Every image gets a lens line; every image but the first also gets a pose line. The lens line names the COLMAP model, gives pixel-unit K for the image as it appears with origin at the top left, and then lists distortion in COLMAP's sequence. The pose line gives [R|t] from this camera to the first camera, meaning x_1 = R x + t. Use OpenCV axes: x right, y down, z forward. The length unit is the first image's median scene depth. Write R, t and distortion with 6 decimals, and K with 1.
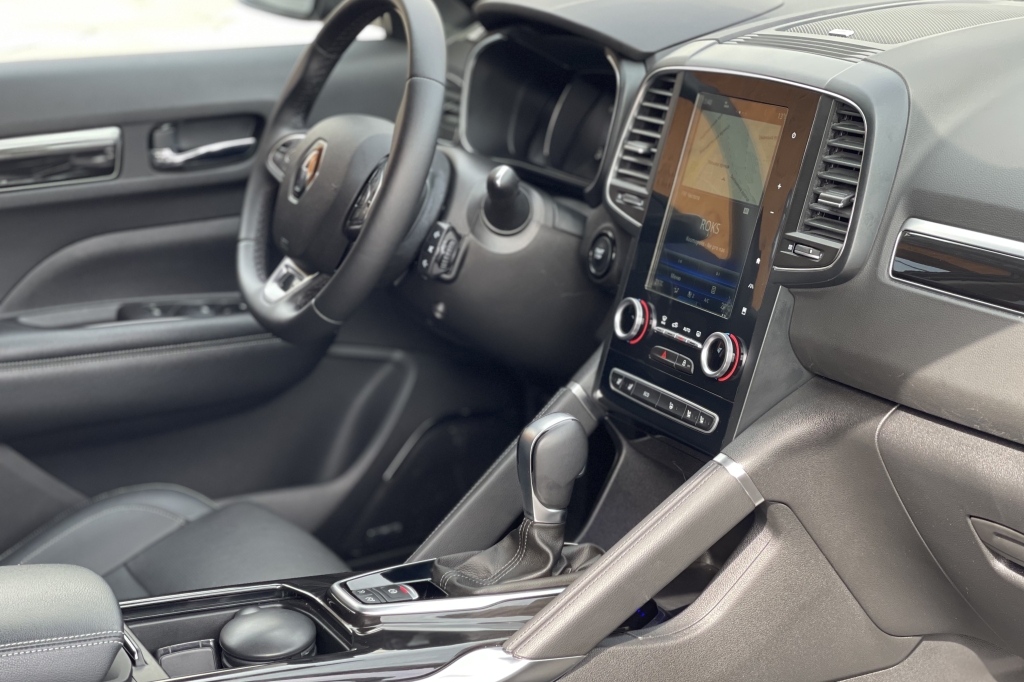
lens RADIAL K [[1936.9, 0, 512.0], [0, 1936.9, 341.0], [0, 0, 1]] dist [0.075630, 0.253098]
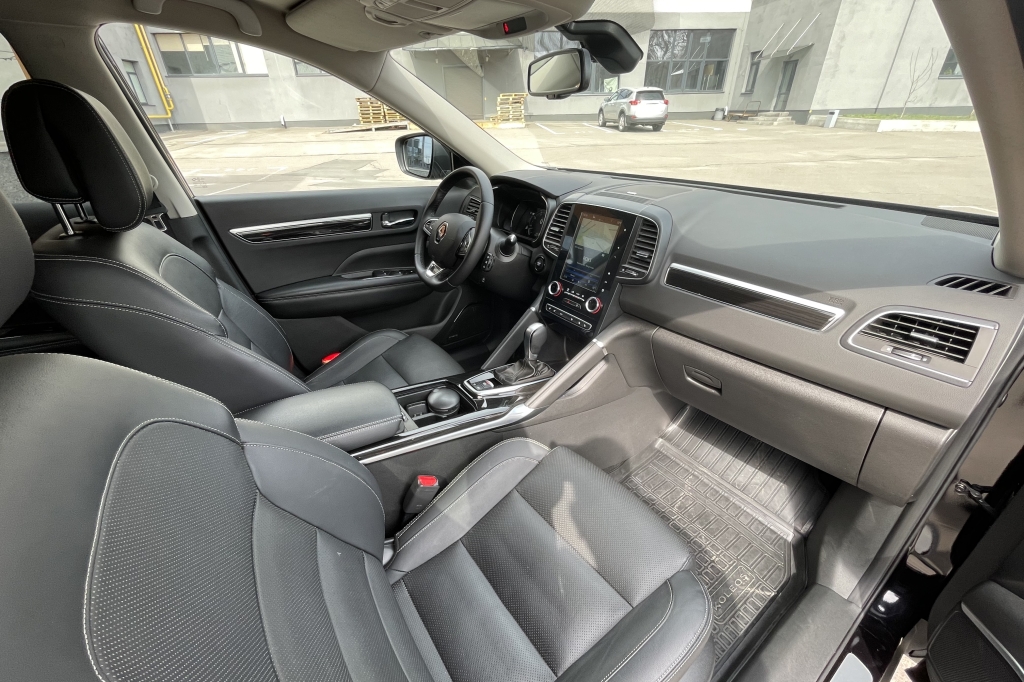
lens RADIAL K [[419.9, 0, 495.7], [0, 419.9, 346.0], [0, 0, 1]] dist [0.002066, -0.000183]
pose [[0.990835, -0.010075, 0.134703, -0.121603], [-0.018645, 0.977468, 0.210259, -0.059741], [-0.133786, -0.210843, 0.968321, 0.351954]]
